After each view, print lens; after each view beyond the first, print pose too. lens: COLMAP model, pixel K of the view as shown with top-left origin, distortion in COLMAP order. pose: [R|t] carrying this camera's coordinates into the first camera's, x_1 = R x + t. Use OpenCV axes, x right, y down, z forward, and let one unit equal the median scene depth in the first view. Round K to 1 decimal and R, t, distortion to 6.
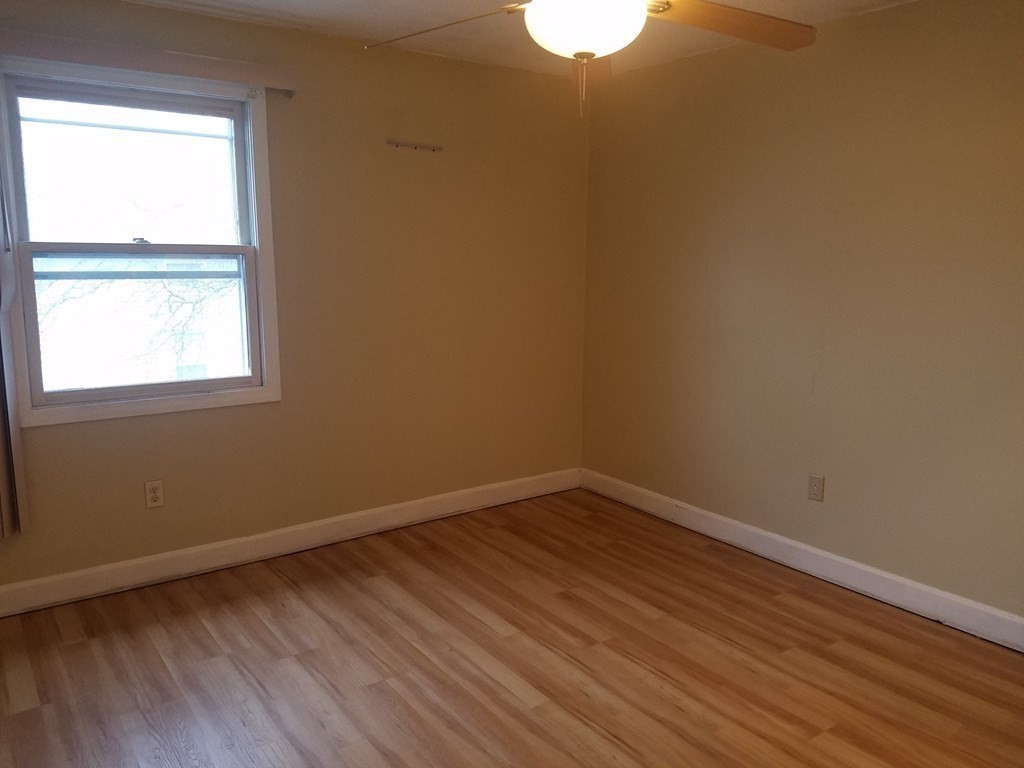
lens RADIAL K [[784.7, 0, 512.0], [0, 784.7, 384.0], [0, 0, 1]] dist [0.184411, -0.294673]
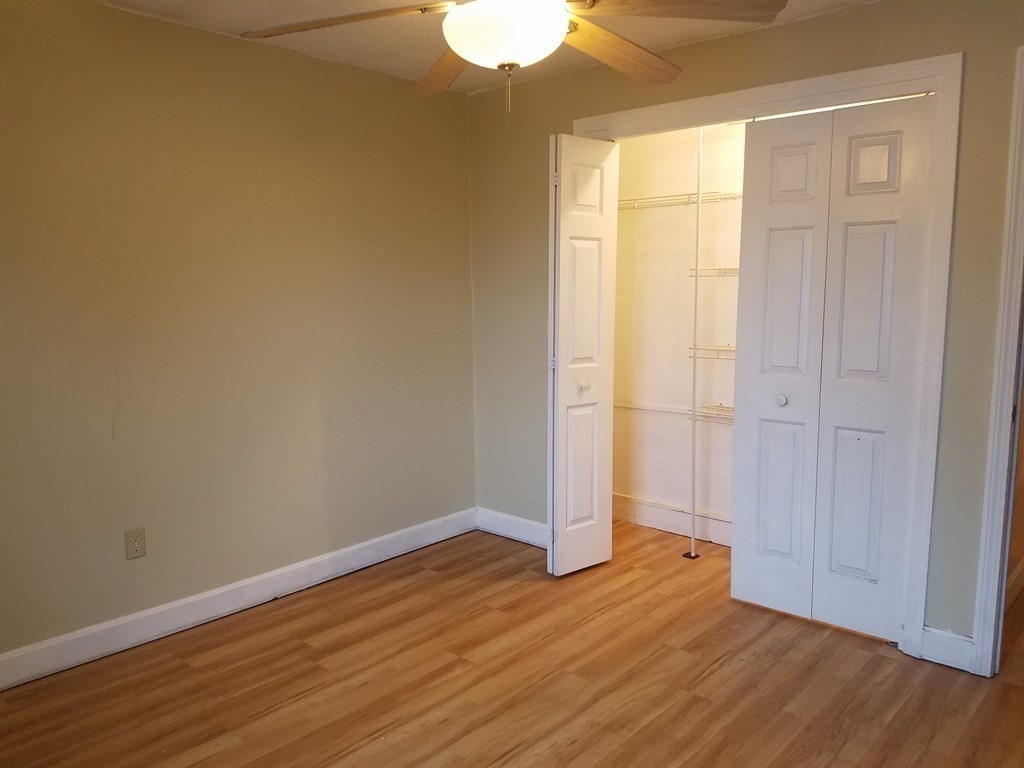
lens RADIAL K [[784.7, 0, 512.0], [0, 784.7, 384.0], [0, 0, 1]] dist [0.184411, -0.294673]
pose [[-0.216671, -0.131215, 0.967386, -0.625989], [0.156966, 0.973351, 0.167180, -0.142799], [-0.963543, 0.188070, -0.190300, 0.873998]]
